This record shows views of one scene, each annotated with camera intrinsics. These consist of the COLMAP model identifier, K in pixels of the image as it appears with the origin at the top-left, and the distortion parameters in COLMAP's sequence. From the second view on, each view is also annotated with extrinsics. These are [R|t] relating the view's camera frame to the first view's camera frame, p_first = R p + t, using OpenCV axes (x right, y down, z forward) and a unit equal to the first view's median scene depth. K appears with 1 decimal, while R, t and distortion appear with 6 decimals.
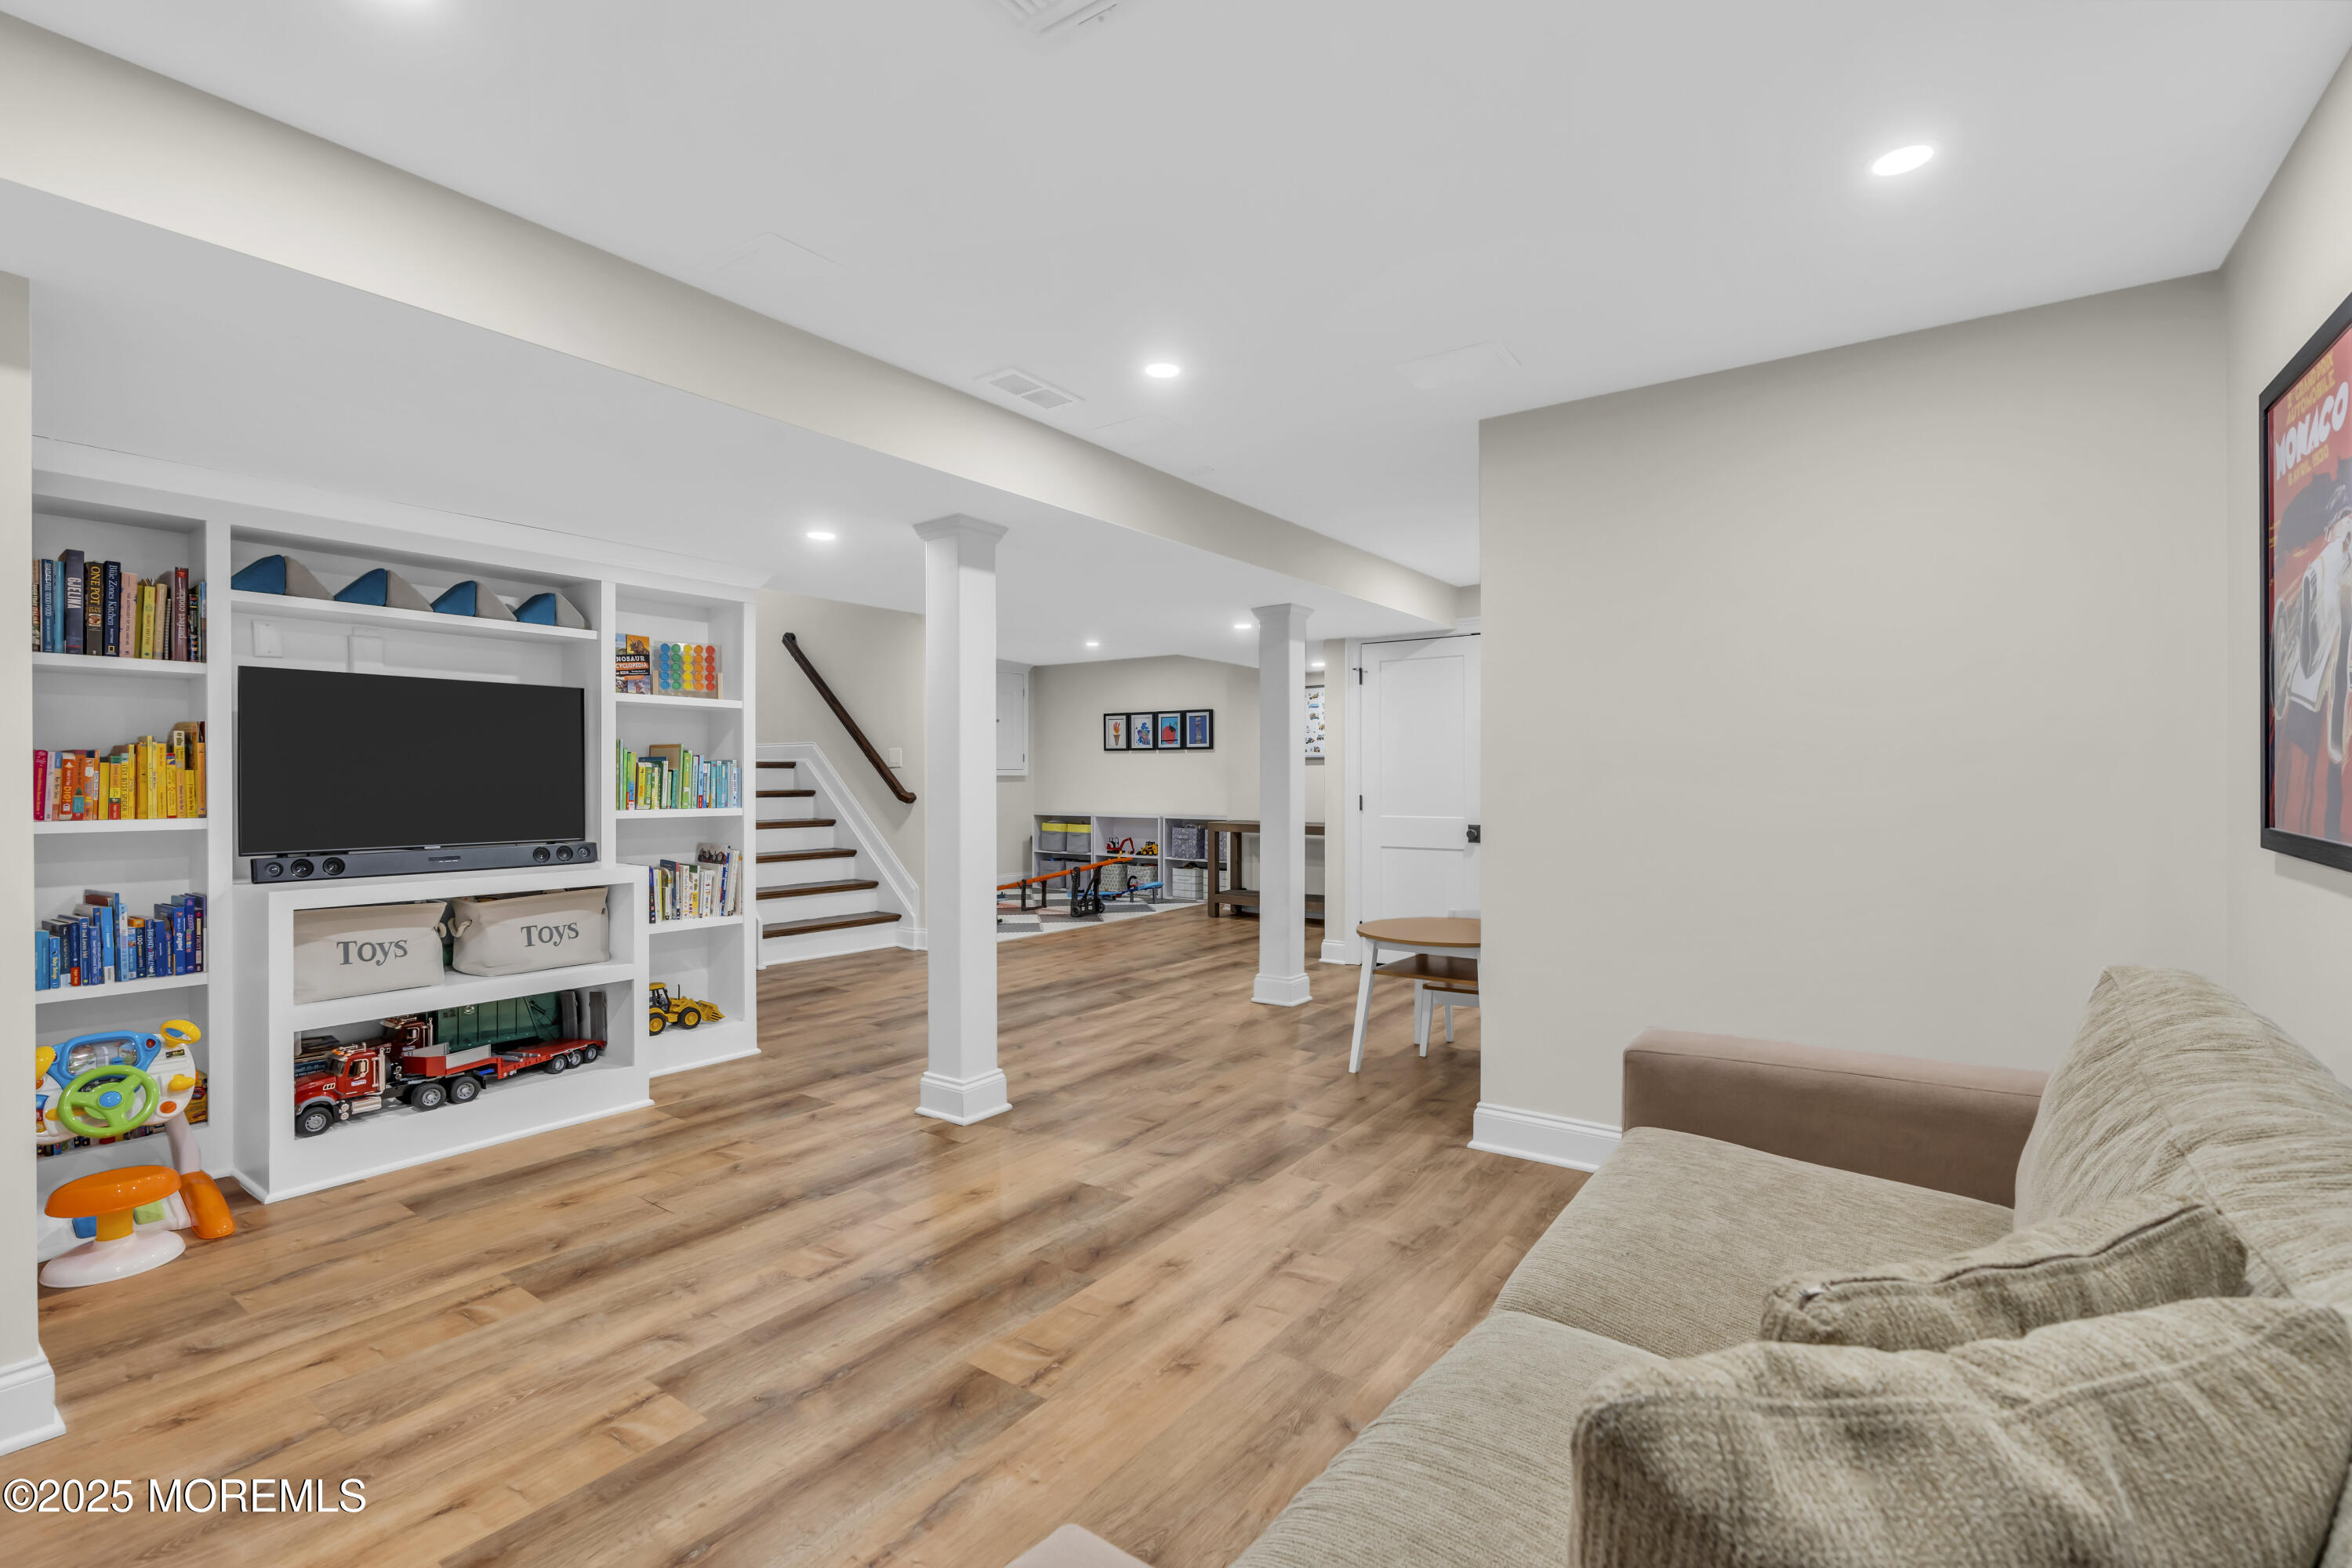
lens RADIAL K [[1061.8, 0, 1176.5], [0, 1061.8, 788.7], [0, 0, 1]] dist [-0.011143, 0.003754]
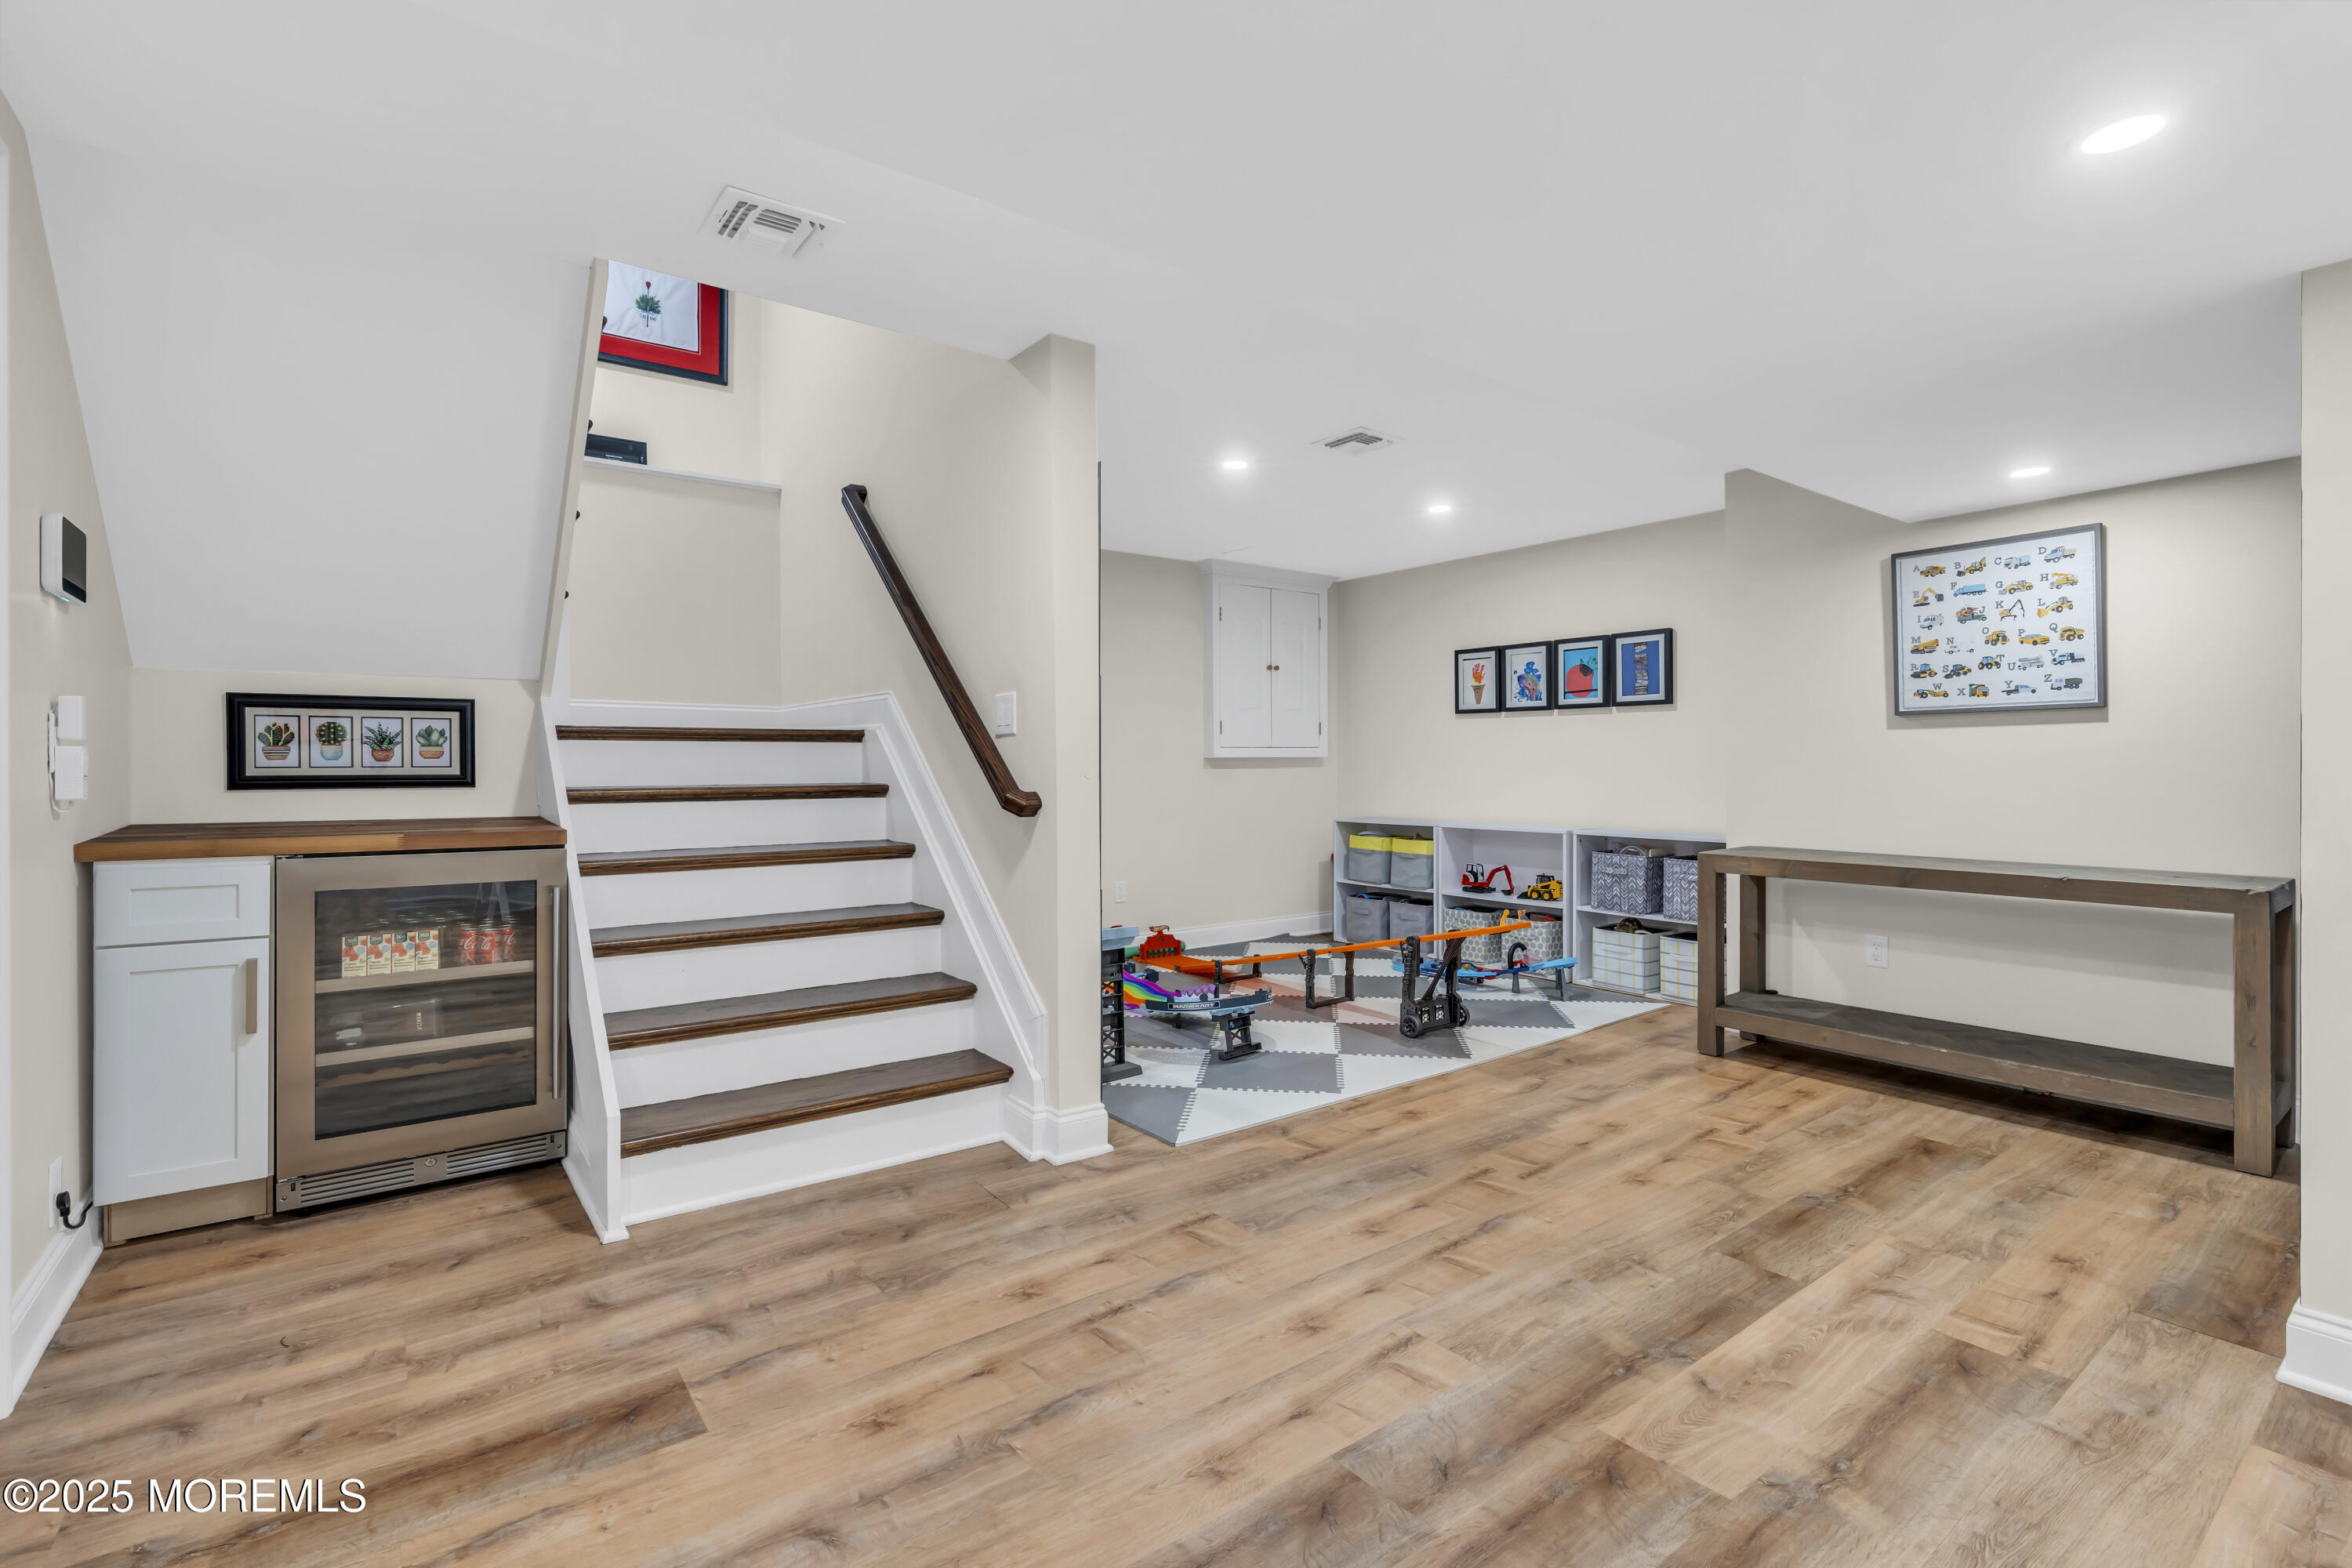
lens RADIAL K [[1061.8, 0, 1159.5], [0, 1061.8, 772.6], [0, 0, 1]] dist [-0.011143, 0.003754]
pose [[0.950813, 0.000153, -0.309765, -0.045155], [-0.000169, 1.000000, -0.000023, -0.003234], [0.309765, 0.000075, 0.950813, 0.419861]]
